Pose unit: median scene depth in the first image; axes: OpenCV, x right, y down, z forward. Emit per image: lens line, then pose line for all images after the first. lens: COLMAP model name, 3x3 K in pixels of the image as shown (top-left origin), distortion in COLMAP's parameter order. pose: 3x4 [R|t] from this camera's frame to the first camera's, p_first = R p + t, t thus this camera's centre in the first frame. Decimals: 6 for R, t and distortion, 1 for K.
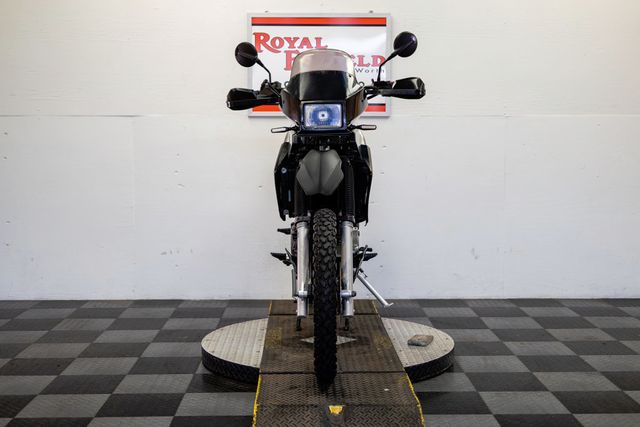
lens RADIAL K [[900.0, 0, 320.0], [0, 900.0, 213.5], [0, 0, 1]] dist [0.006587, -0.042025]
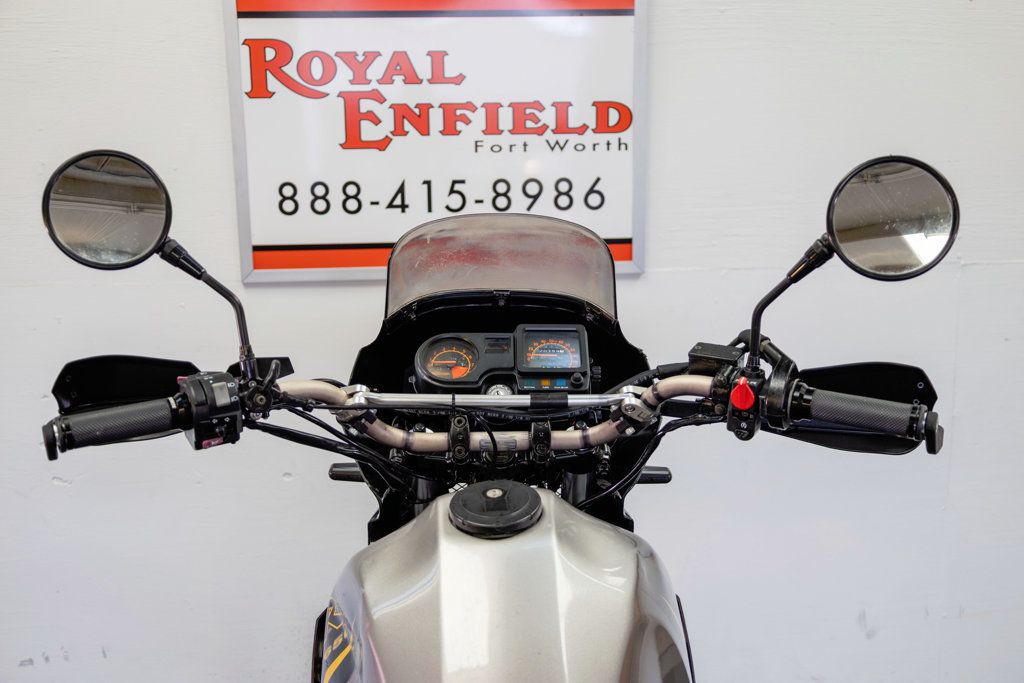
lens RADIAL K [[1161.6, 0, 512.0], [0, 1161.6, 341.5], [0, 0, 1]] dist [0.002824, -0.016736]
pose [[0.998612, -0.024669, 0.046545, 0.003622], [0.019407, 0.993710, 0.110292, -0.145028], [-0.048973, -0.109236, 0.992809, 0.593355]]
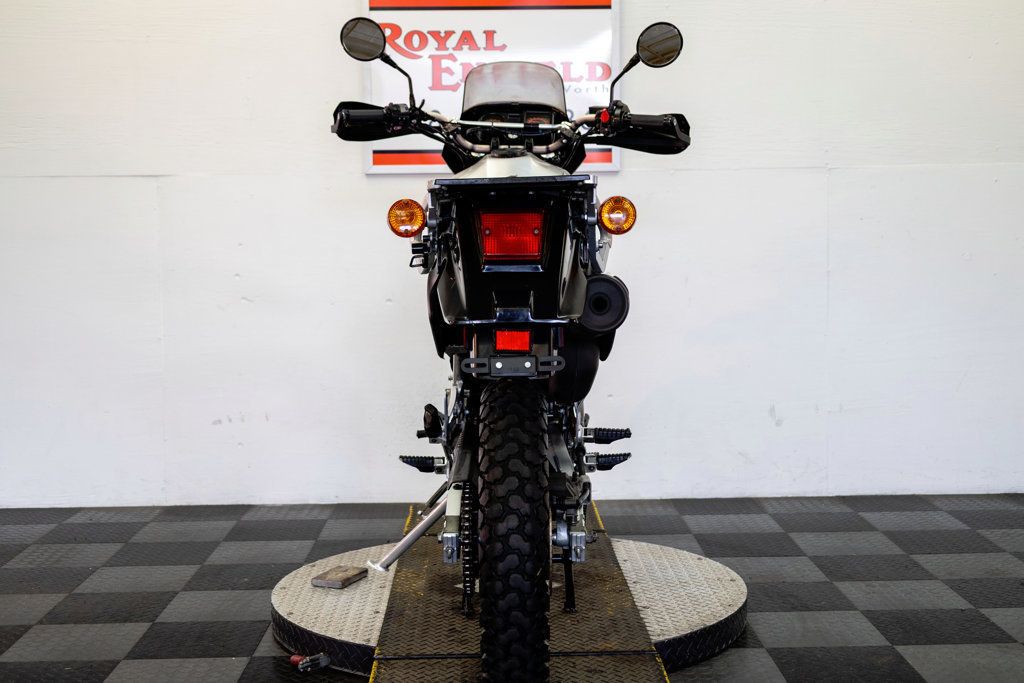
lens RADIAL K [[1433.0, 0, 512.0], [0, 1433.0, 341.5], [0, 0, 1]] dist [0.004198, -0.006082]
pose [[0.999927, -0.011915, -0.001880, 0.012373], [0.011912, 0.999928, -0.001392, -0.002318], [0.001897, 0.001369, 0.999997, 0.124555]]
